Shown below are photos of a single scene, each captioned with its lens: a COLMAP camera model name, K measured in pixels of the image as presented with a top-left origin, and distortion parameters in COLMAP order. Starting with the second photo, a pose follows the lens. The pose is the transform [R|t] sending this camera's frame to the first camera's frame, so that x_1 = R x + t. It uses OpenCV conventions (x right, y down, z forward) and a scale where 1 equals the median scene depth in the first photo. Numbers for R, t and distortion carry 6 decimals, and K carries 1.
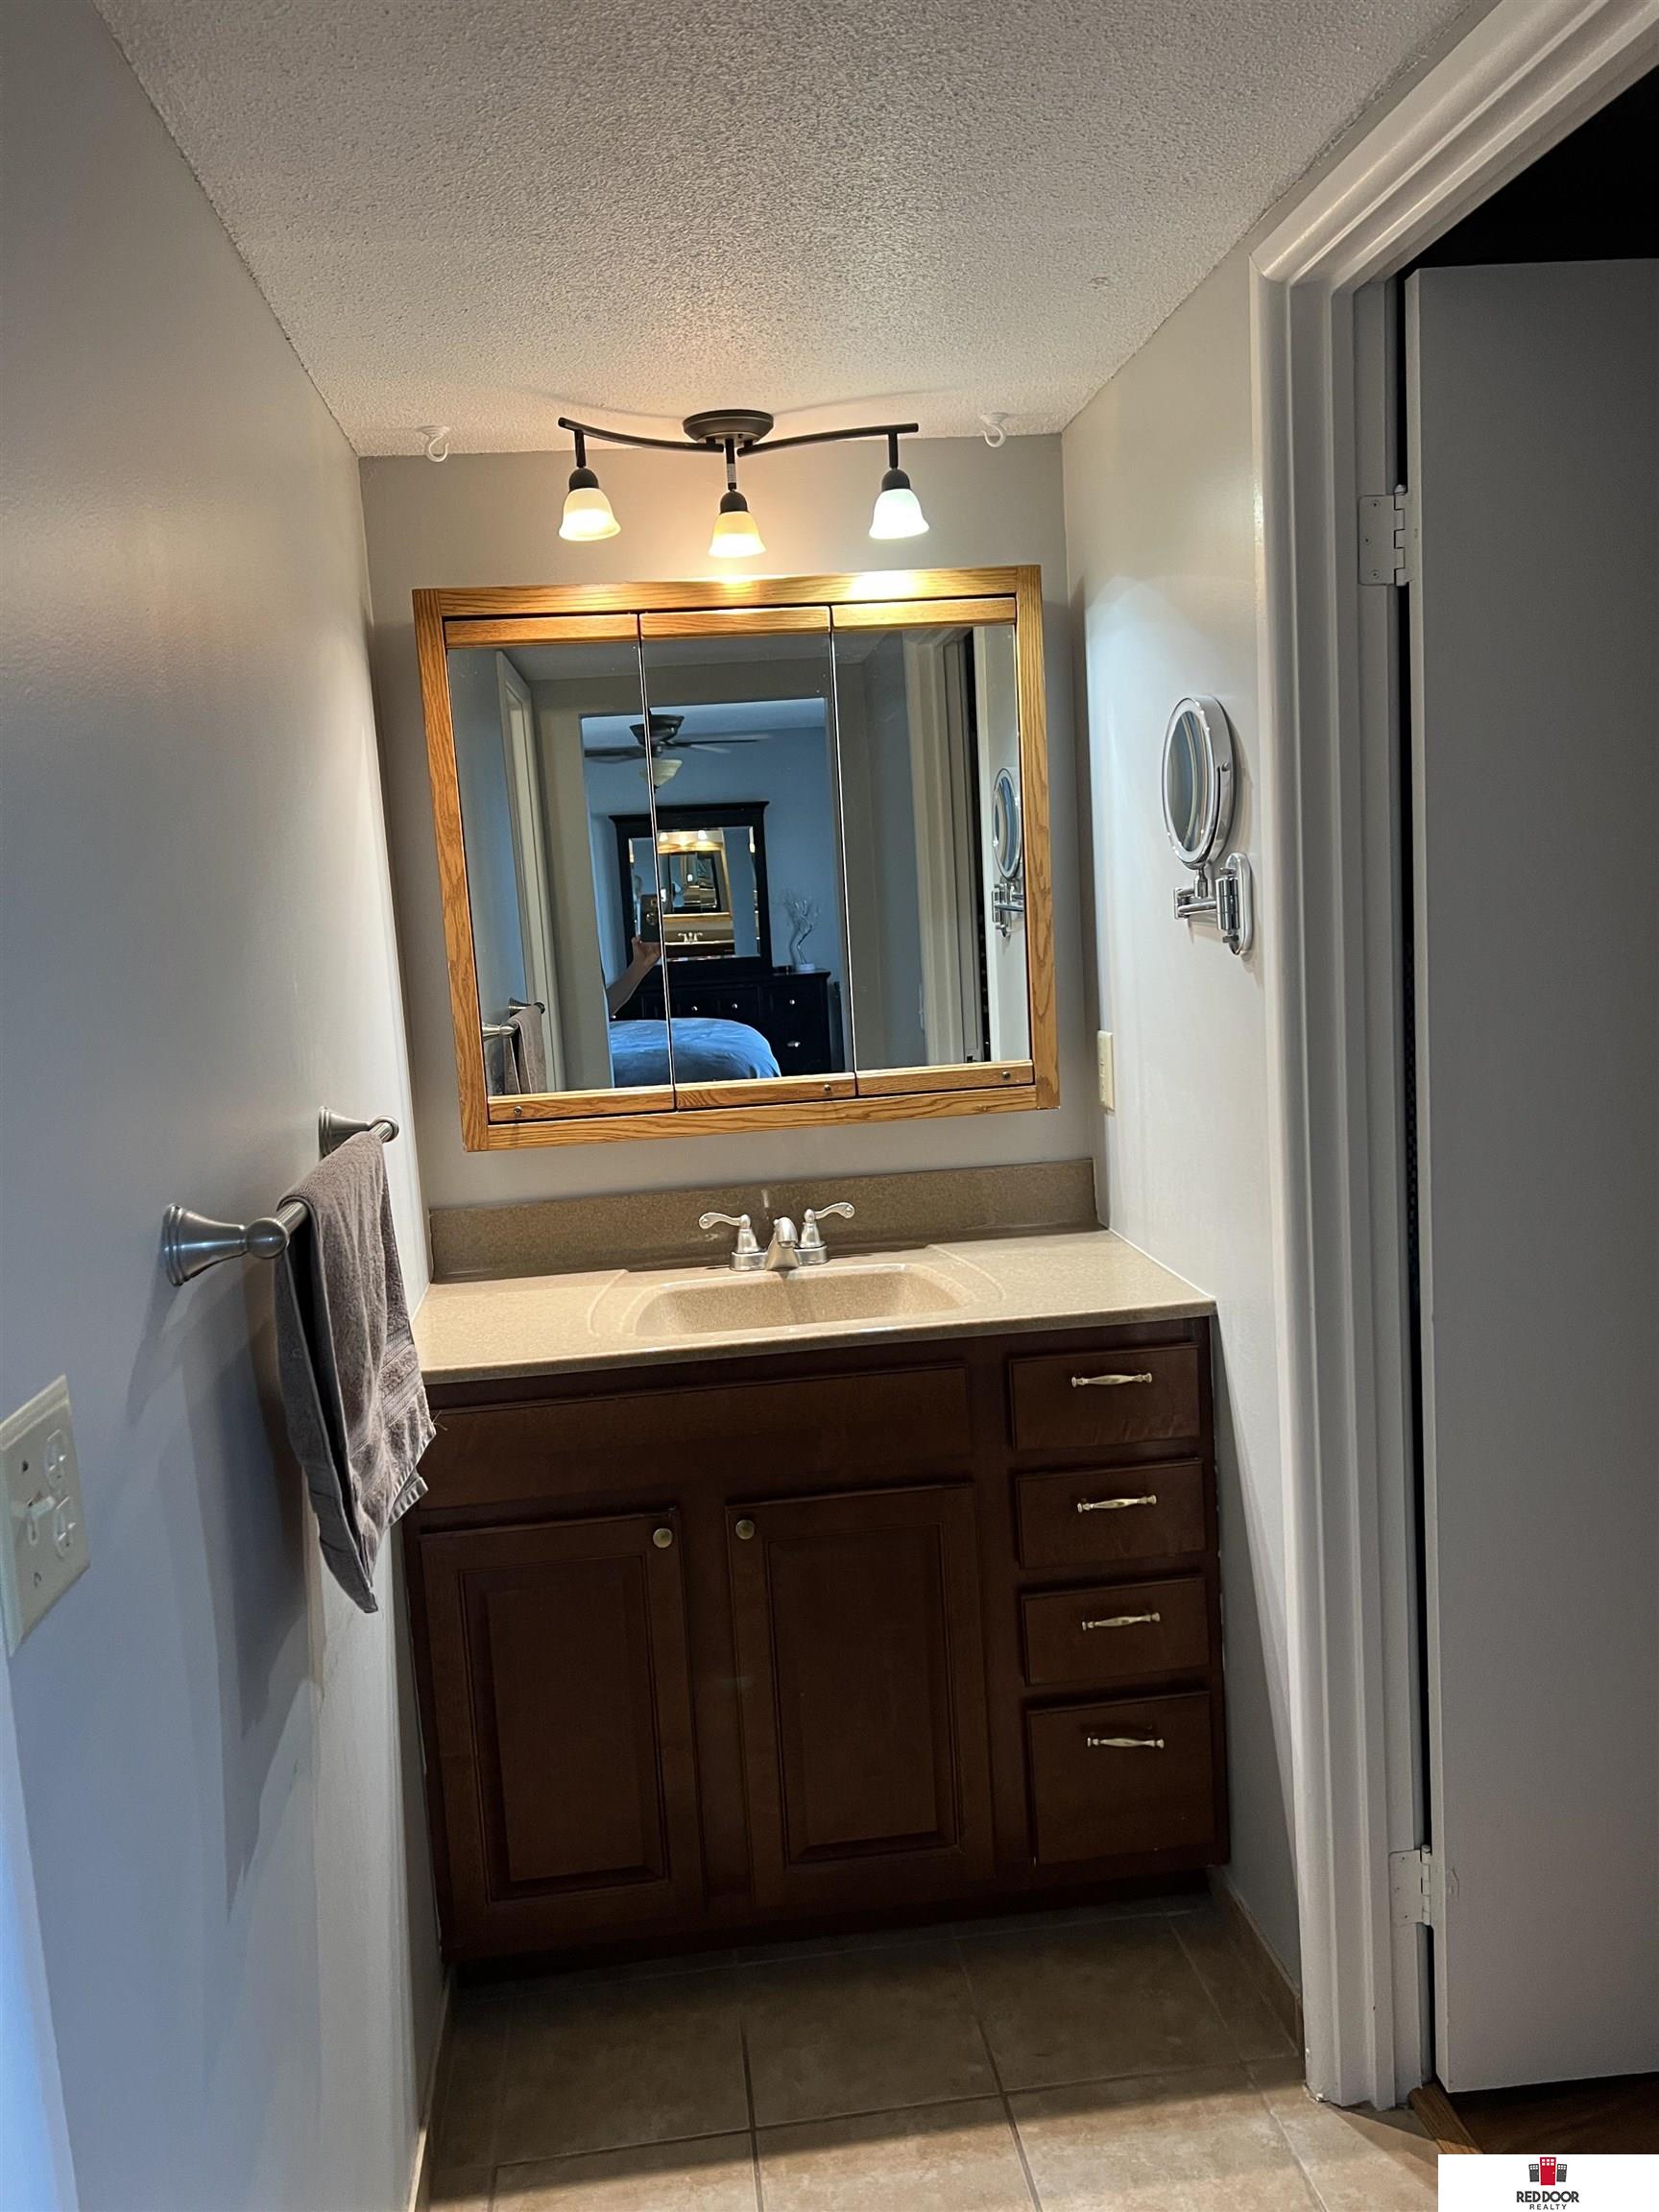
lens RADIAL K [[1667.9, 0, 809.7], [0, 1667.9, 1126.5], [0, 0, 1]] dist [0.067748, -0.070153]
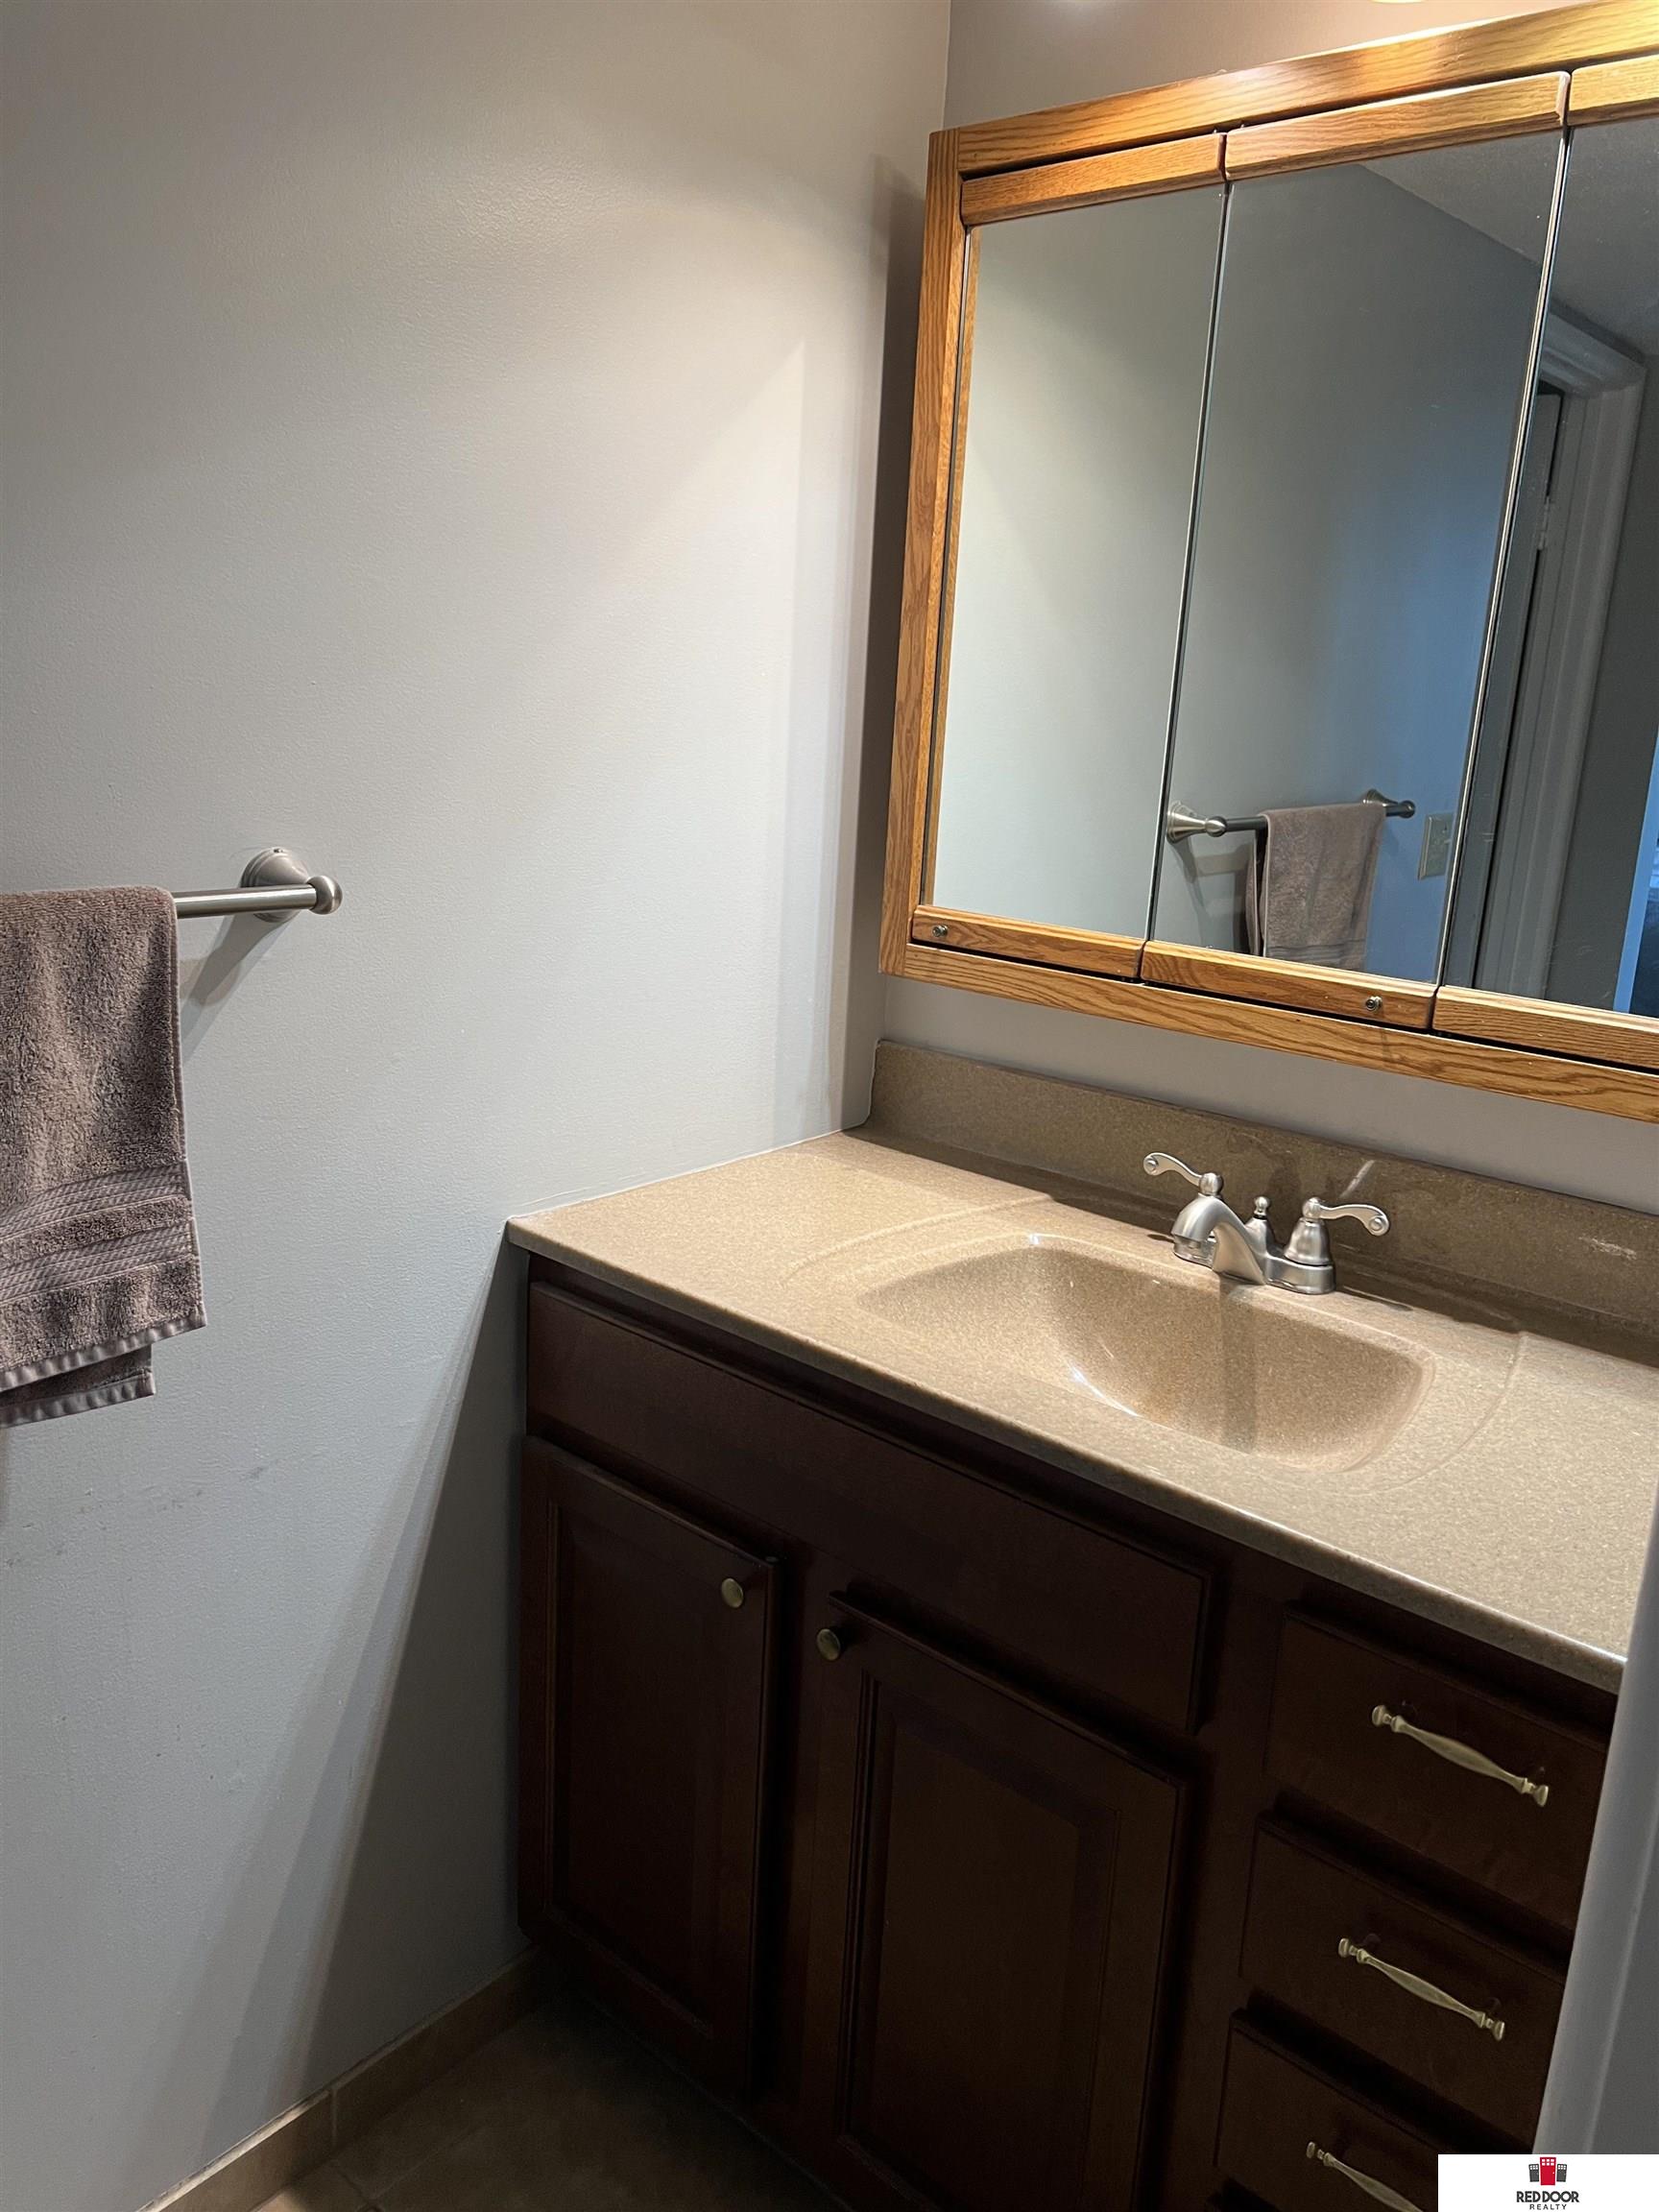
lens RADIAL K [[1667.9, 0, 824.2], [0, 1667.9, 1093.0], [0, 0, 1]] dist [0.067748, -0.070153]
pose [[0.659577, 0.270664, -0.701212, 0.295124], [-0.188113, 0.962667, 0.194640, -0.069516], [0.727716, 0.003527, 0.685869, 0.477502]]
